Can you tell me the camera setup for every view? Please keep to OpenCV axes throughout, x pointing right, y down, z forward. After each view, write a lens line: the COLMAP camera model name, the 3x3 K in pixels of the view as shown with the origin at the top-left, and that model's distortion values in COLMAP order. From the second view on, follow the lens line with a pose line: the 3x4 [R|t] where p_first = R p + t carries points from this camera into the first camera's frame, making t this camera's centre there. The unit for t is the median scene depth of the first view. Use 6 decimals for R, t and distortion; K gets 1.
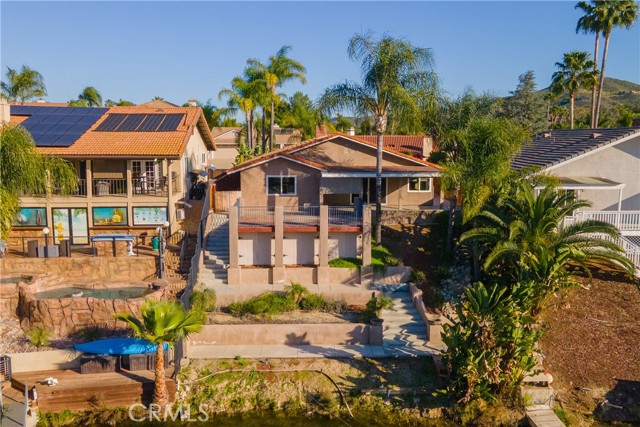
lens RADIAL K [[550.8, 0, 320.0], [0, 550.8, 213.5], [0, 0, 1]] dist [0.022667, 0.018255]
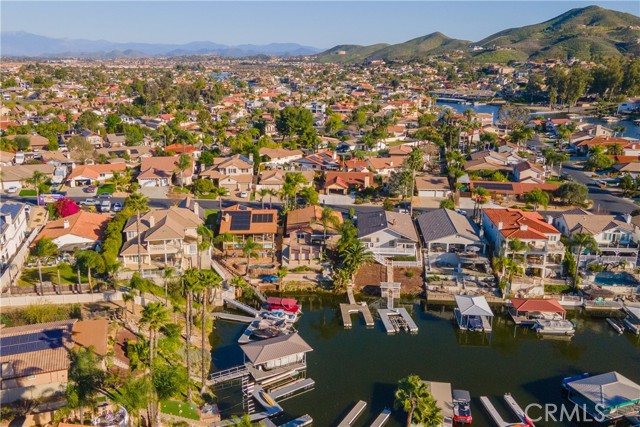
lens RADIAL K [[550.8, 0, 320.0], [0, 550.8, 213.5], [0, 0, 1]] dist [0.022667, 0.018255]
pose [[0.999924, 0.003003, -0.011952, 0.132066], [-0.001319, 0.990371, 0.138430, -0.899473], [0.012253, -0.138404, 0.990300, -3.358155]]
